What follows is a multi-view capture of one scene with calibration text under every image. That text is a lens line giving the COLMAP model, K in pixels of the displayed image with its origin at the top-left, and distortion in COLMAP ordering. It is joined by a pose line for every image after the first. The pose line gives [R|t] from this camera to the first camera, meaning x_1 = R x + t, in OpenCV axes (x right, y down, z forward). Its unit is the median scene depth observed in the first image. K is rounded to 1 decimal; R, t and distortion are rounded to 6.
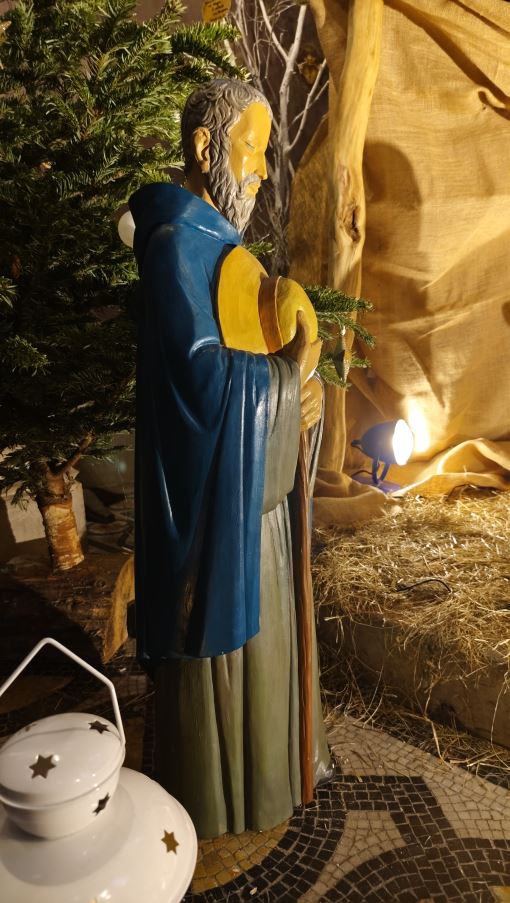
lens RADIAL K [[626.9, 0, 255.0], [0, 626.9, 451.5], [0, 0, 1]] dist [0.021715, -0.043503]
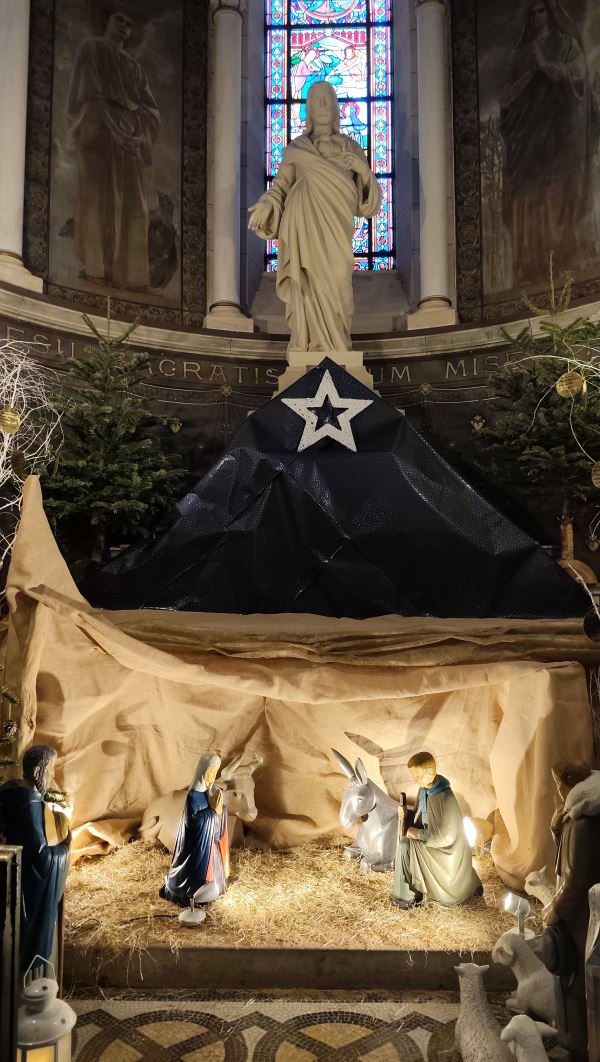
lens RADIAL K [[720.5, 0, 300.0], [0, 720.5, 531.0], [0, 0, 1]] dist [0.047830, -0.074152]
pose [[0.749873, 0.096399, 0.654521, -0.671197], [0.099171, 0.961771, -0.255269, -0.263191], [-0.654107, 0.256328, 0.711646, -1.126759]]
